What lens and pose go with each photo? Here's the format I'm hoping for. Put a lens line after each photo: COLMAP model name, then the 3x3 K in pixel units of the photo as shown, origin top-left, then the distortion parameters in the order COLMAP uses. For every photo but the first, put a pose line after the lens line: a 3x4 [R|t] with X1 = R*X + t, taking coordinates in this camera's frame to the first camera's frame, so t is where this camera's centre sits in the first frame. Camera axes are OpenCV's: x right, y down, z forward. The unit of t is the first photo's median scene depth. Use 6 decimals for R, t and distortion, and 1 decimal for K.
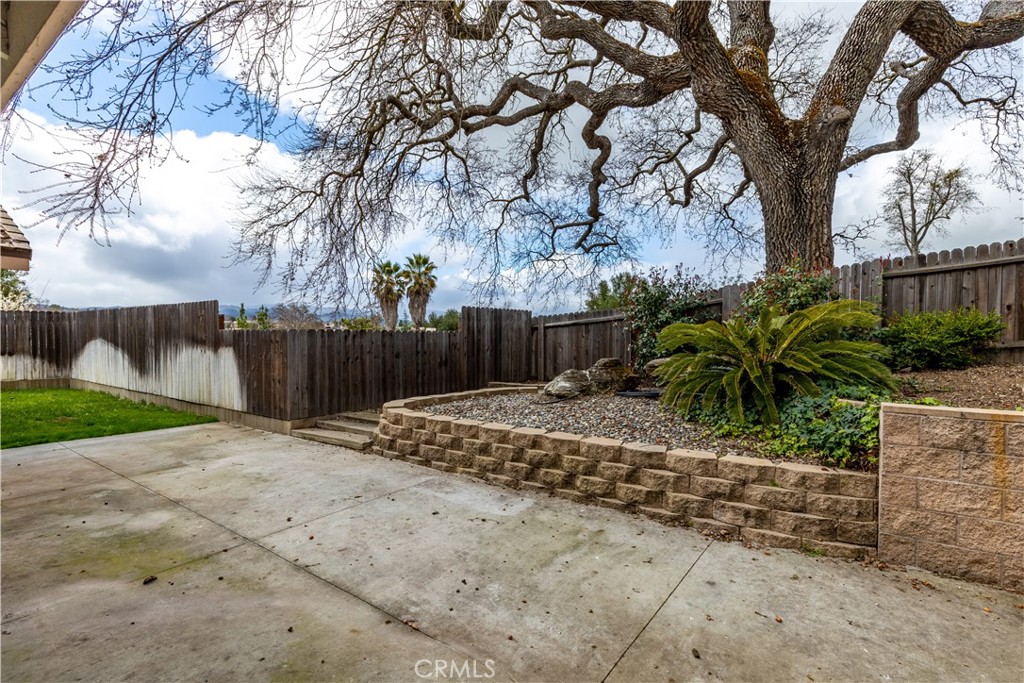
lens RADIAL K [[495.5, 0, 510.9], [0, 495.5, 347.5], [0, 0, 1]] dist [-0.000711, 0.001118]
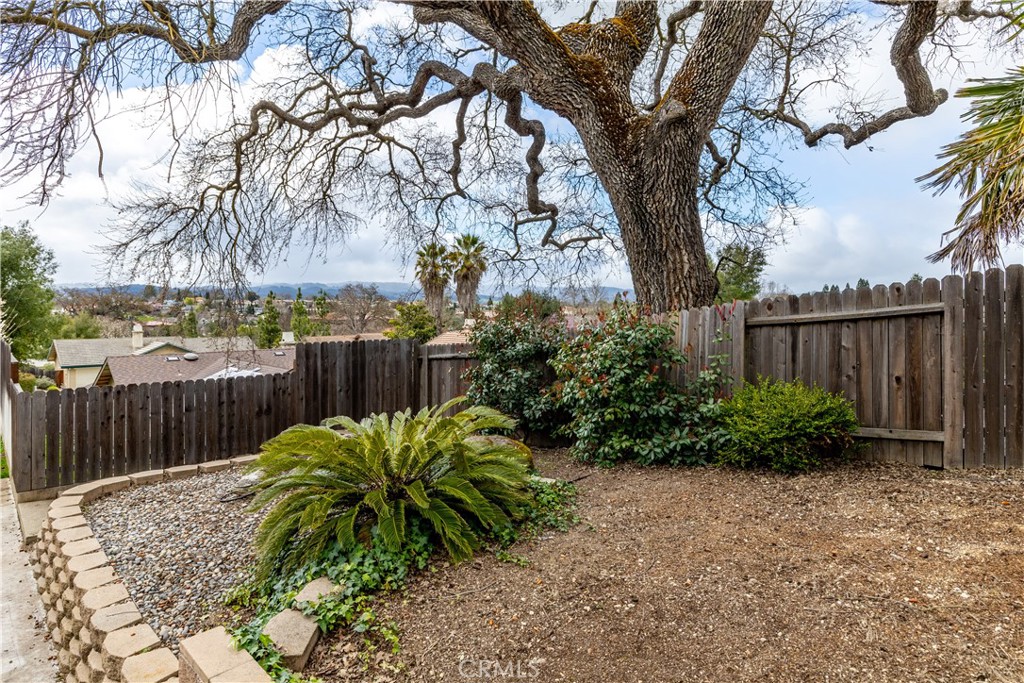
lens RADIAL K [[564.7, 0, 520.6], [0, 564.7, 308.3], [0, 0, 1]] dist [-0.001920, 0.005104]
pose [[0.984296, -0.005108, -0.176452, 0.502260], [-0.000473, 0.999501, -0.031572, -0.123932], [0.176525, 0.031159, 0.983803, 0.106385]]
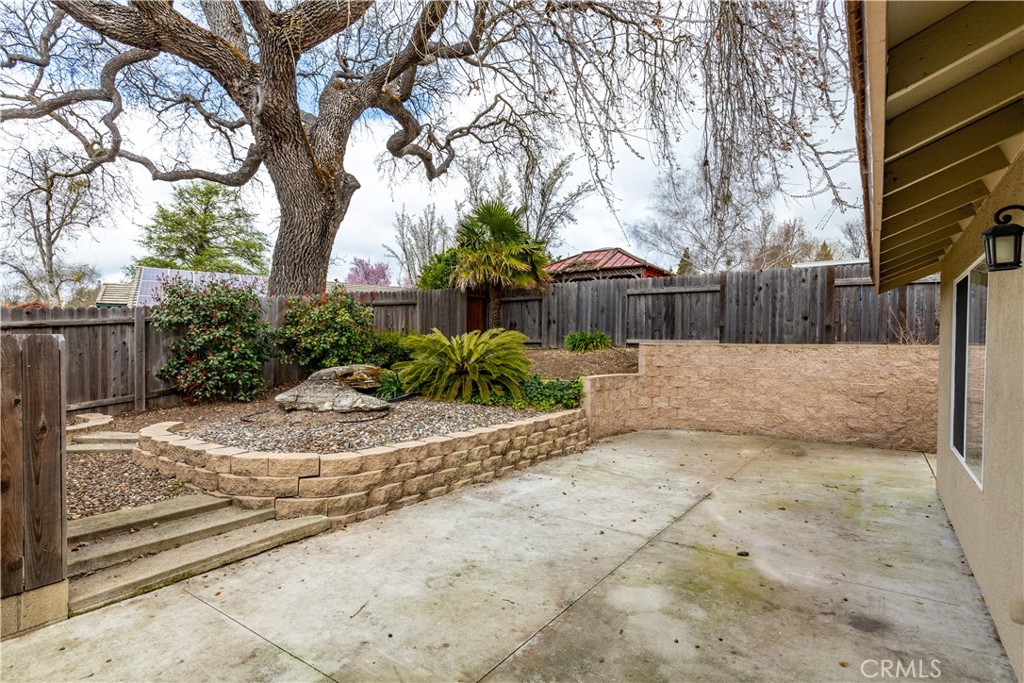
lens RADIAL K [[522.8, 0, 511.2], [0, 522.8, 351.3], [0, 0, 1]] dist [0.003768, -0.001098]
pose [[-0.018333, -0.012037, 0.999759, -0.656297], [0.017196, 0.999776, 0.012352, -0.017671], [-0.999684, 0.017419, -0.018122, 0.520539]]
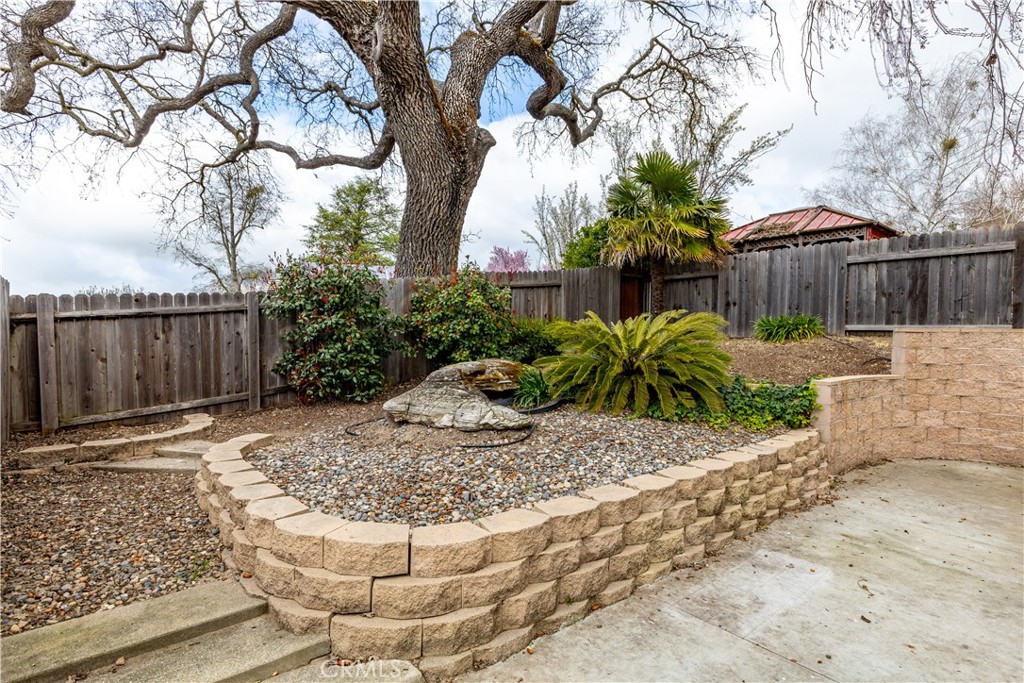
lens RADIAL K [[522.8, 0, 508.9], [0, 522.8, 349.8], [0, 0, 1]] dist [0.003768, -0.001098]
pose [[0.245675, -0.028631, 0.968929, -0.410760], [0.021825, 0.999474, 0.024000, -0.017343], [-0.969107, 0.015251, 0.246170, 0.576094]]
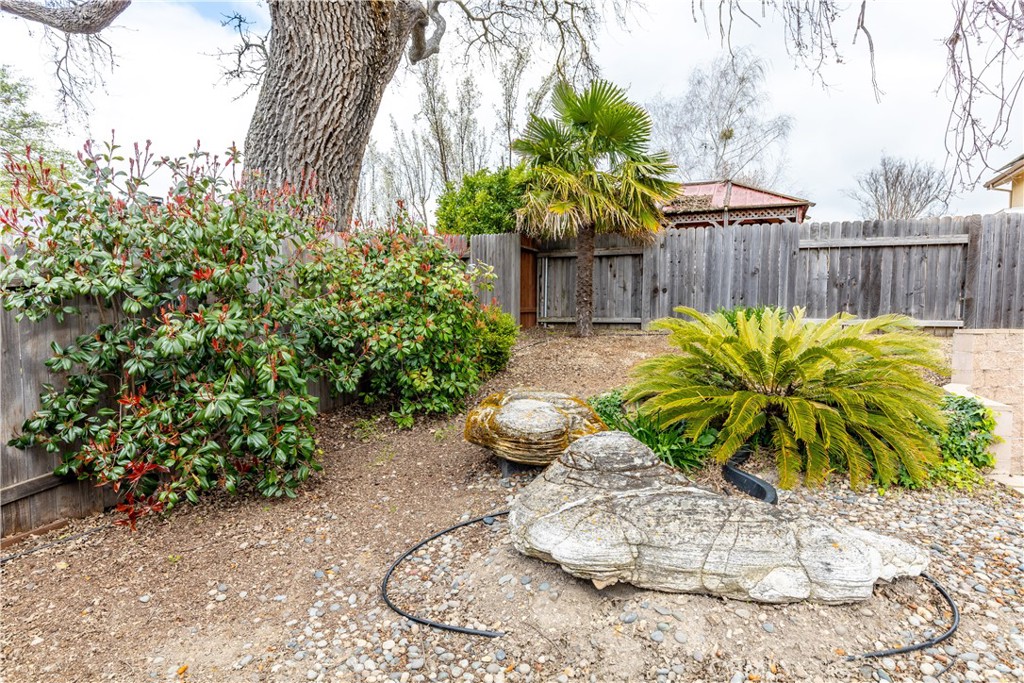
lens RADIAL K [[609.2, 0, 512.5], [0, 609.2, 350.4], [0, 0, 1]] dist [0.002922, -0.002059]
pose [[-0.228477, -0.057154, 0.971870, -0.150455], [0.021131, 0.997749, 0.063643, -0.050724], [-0.973320, 0.035077, -0.226755, 0.918391]]
